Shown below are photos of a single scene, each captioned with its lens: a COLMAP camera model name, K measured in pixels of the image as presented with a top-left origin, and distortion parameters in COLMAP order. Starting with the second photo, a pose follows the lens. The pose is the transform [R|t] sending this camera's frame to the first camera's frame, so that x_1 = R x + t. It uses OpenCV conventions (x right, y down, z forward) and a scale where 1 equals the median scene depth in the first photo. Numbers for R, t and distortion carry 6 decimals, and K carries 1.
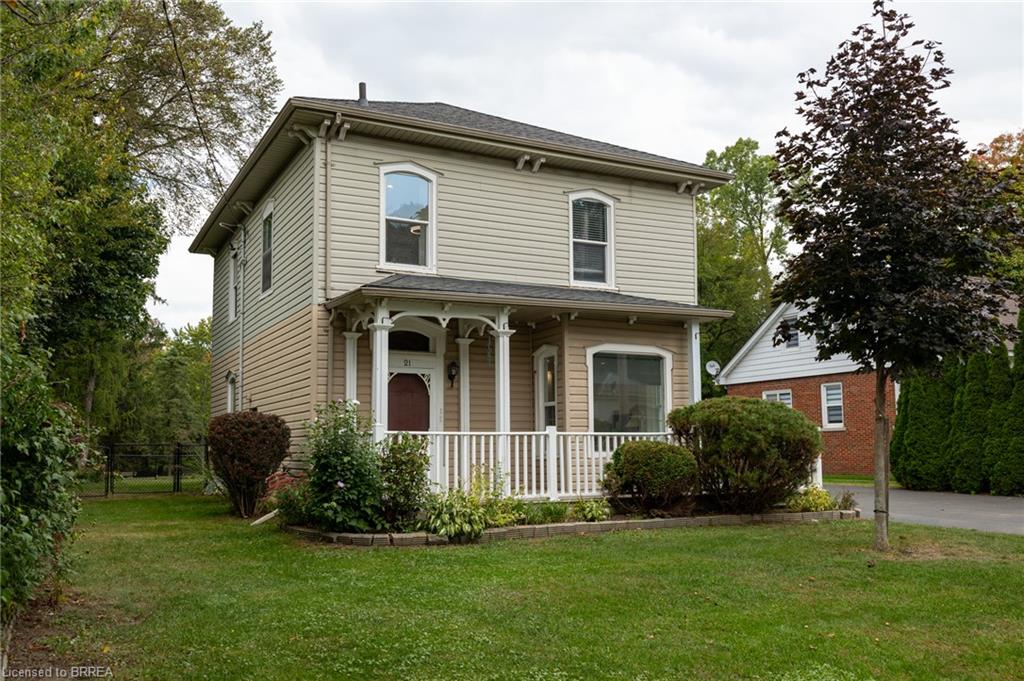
lens RADIAL K [[870.9, 0, 511.9], [0, 870.9, 341.7], [0, 0, 1]] dist [0.012705, 0.001273]
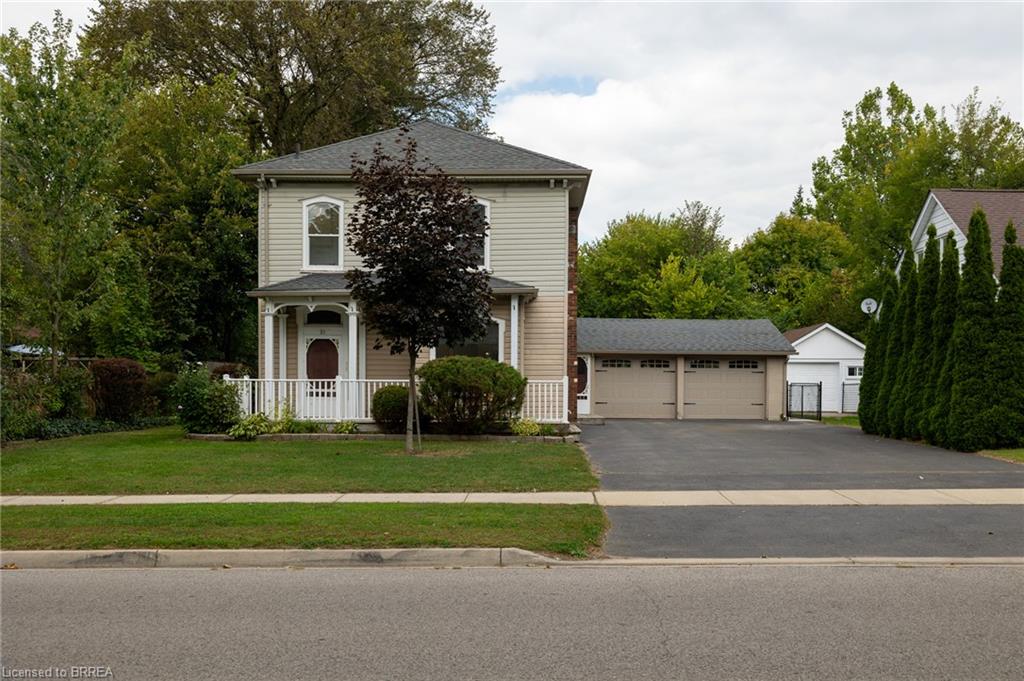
lens RADIAL K [[1052.1, 0, 511.6], [0, 1052.1, 342.3], [0, 0, 1]] dist [-0.014474, 0.000000]
pose [[0.890201, -0.009432, -0.455471, 1.019998], [0.046893, 0.996372, 0.071019, -0.073634], [0.453149, -0.084580, 0.887413, -0.478206]]
